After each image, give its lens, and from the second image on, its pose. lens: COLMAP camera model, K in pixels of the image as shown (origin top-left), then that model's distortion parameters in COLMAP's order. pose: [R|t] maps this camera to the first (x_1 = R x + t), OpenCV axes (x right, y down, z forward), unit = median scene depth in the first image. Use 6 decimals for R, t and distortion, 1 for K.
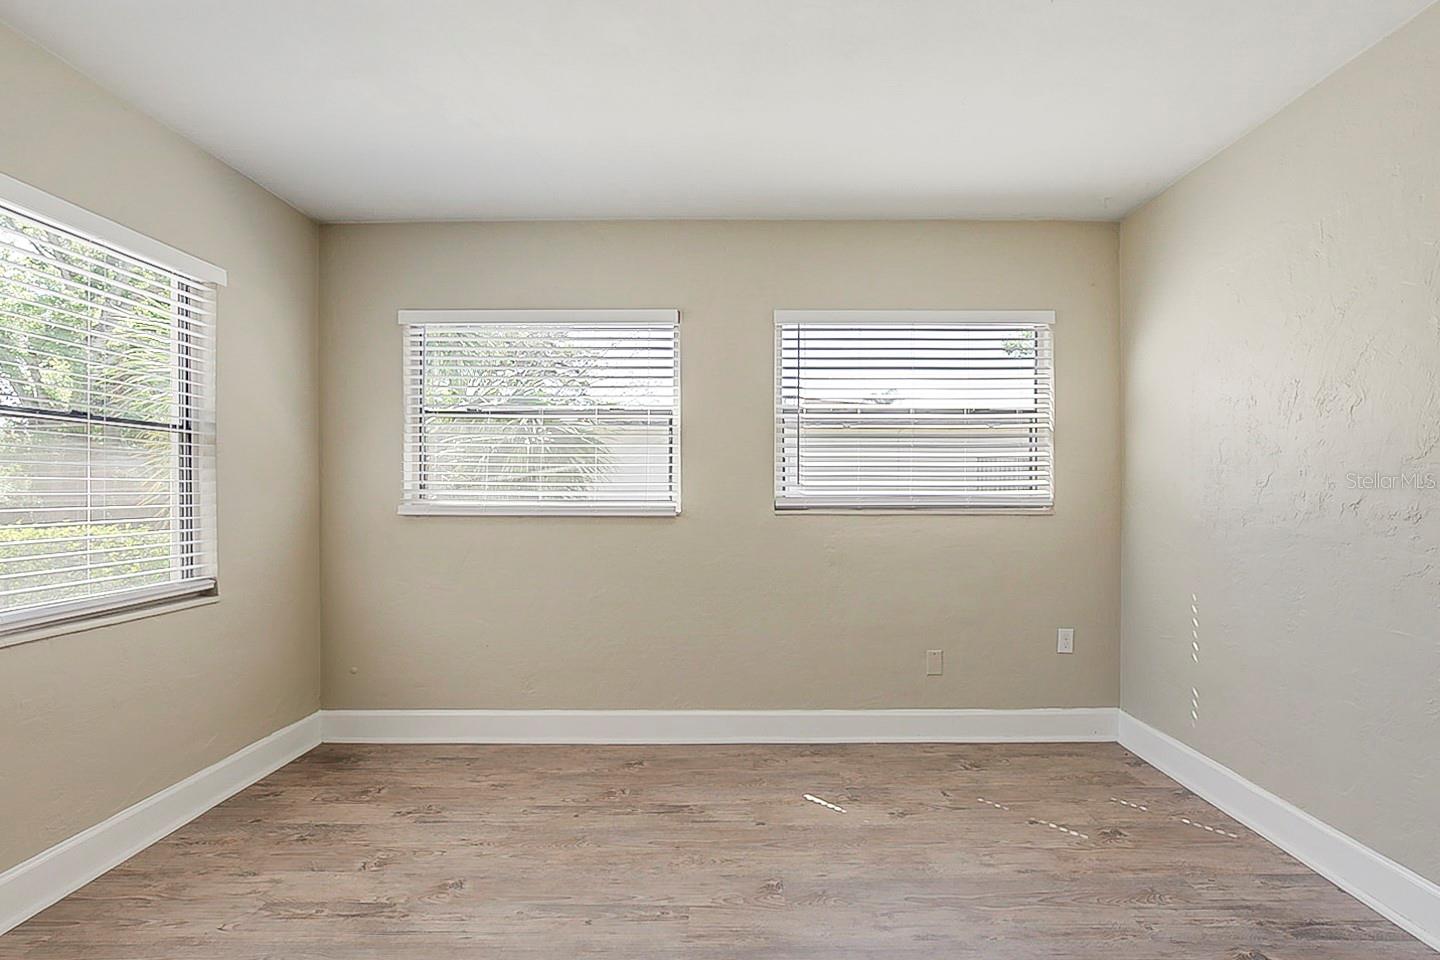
lens RADIAL K [[681.1, 0, 737.9], [0, 681.1, 494.6], [0, 0, 1]] dist [-0.011918, 0.002774]
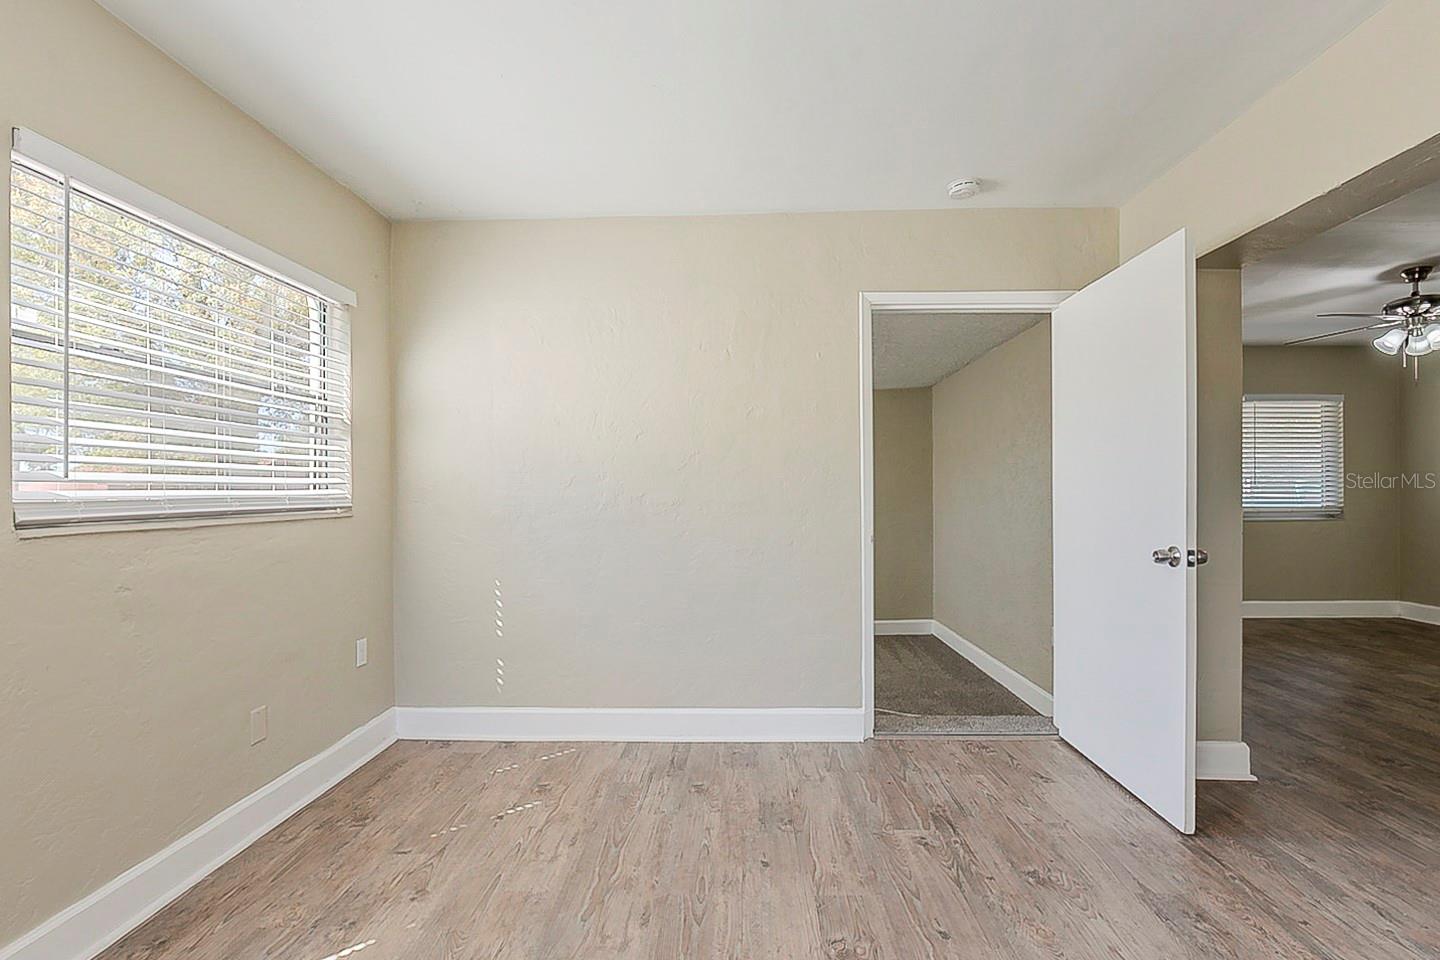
lens RADIAL K [[681.1, 0, 724.9], [0, 681.1, 488.8], [0, 0, 1]] dist [-0.011918, 0.002774]
pose [[0.025356, -0.000112, 0.999678, -0.467990], [0.010322, 0.999947, -0.000150, -0.001927], [-0.999625, 0.010323, 0.025356, 0.524015]]
